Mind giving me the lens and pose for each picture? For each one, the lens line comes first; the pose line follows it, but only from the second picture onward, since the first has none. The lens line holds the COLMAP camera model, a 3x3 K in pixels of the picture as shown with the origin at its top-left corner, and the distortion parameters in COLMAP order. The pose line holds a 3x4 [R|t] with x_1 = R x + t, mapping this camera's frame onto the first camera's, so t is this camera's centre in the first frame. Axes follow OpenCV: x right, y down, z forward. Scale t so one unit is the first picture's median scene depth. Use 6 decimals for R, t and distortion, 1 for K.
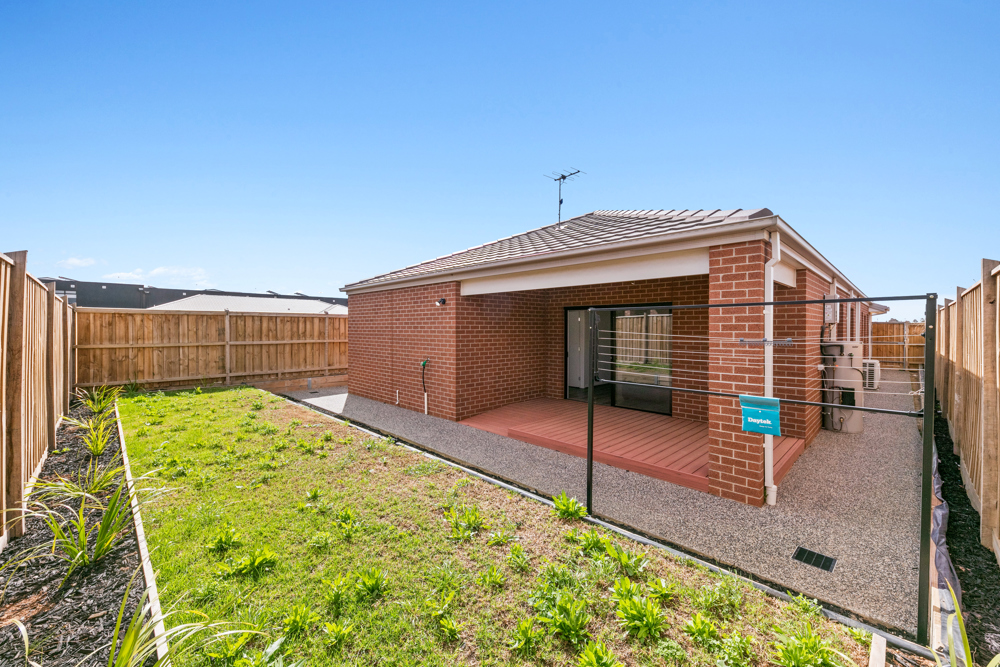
lens RADIAL K [[378.6, 0, 500.0], [0, 378.6, 333.5], [0, 0, 1]] dist [0.002234, 0.000022]
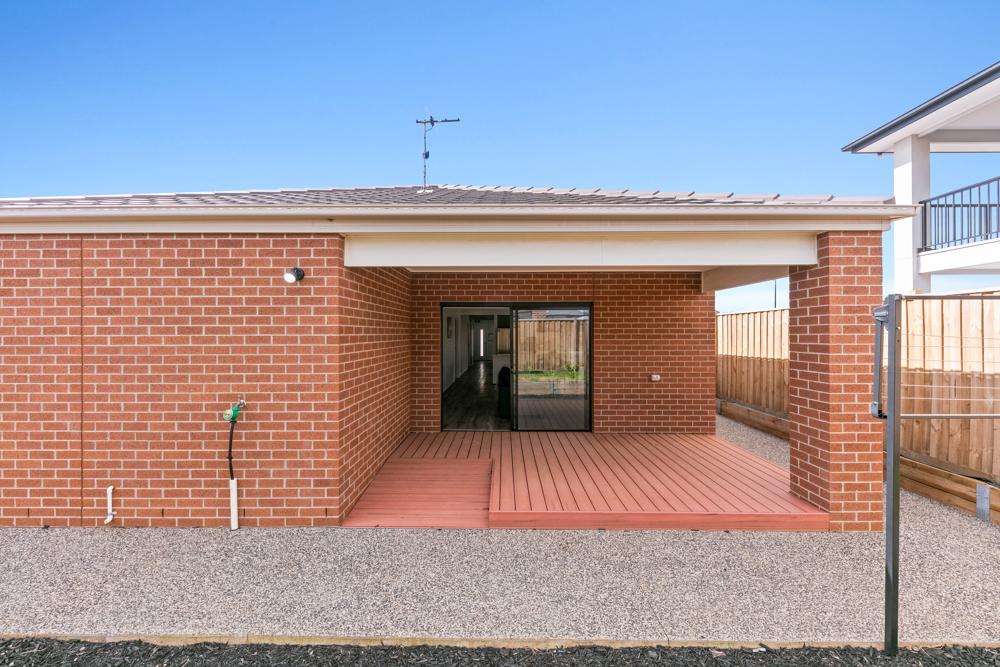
lens RADIAL K [[378.6, 0, 500.0], [0, 378.6, 333.5], [0, 0, 1]] dist [0.002234, 0.000022]
pose [[0.720979, -0.003163, 0.692950, -0.299452], [0.012558, 0.999885, -0.008501, -0.004811], [-0.692843, 0.014831, 0.720936, 0.504072]]
